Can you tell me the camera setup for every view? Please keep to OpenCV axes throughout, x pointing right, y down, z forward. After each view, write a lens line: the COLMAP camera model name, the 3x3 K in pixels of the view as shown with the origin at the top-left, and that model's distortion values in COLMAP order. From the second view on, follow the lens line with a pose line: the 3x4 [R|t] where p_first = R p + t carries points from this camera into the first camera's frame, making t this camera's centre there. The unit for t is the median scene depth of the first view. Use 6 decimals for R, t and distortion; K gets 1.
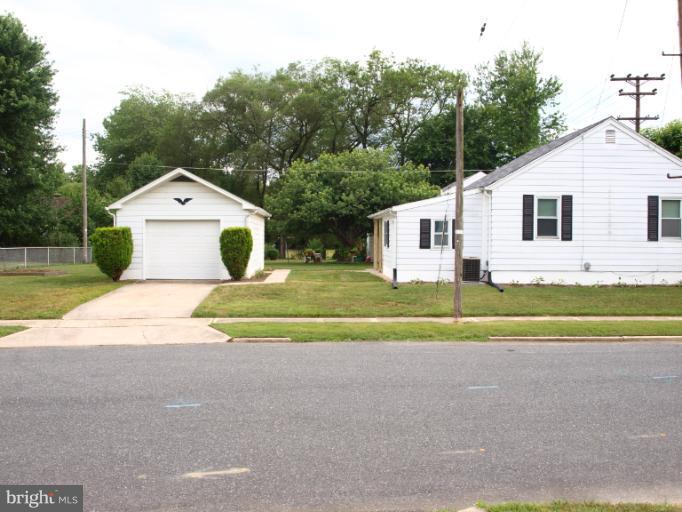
lens RADIAL K [[703.8, 0, 337.3], [0, 703.8, 256.7], [0, 0, 1]] dist [-0.056978, 0.000000]
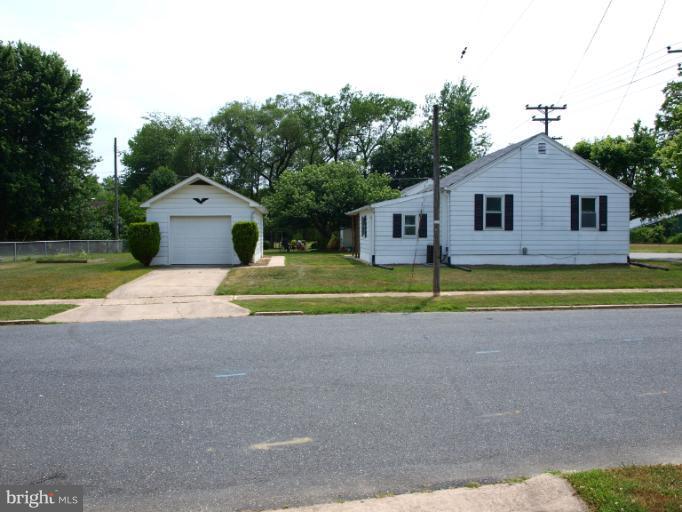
lens RADIAL K [[538.8, 0, 340.7], [0, 538.8, 258.4], [0, 0, 1]] dist [-0.092403, 0.057604]
pose [[0.998276, -0.009798, 0.057863, -0.030484], [0.008566, 0.999732, 0.021501, 0.003729], [-0.058058, -0.020968, 0.998093, 0.048783]]
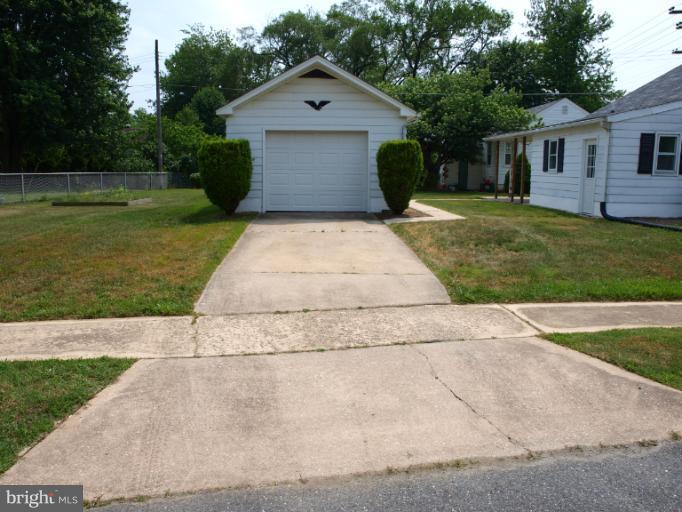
lens RADIAL K [[538.8, 0, 343.5], [0, 538.8, 253.2], [0, 0, 1]] dist [-0.092403, 0.057604]
pose [[0.999960, 0.003794, 0.008077, -0.195801], [-0.004793, 0.991823, 0.127531, 0.002462], [-0.007527, -0.127565, 0.991802, 0.427997]]
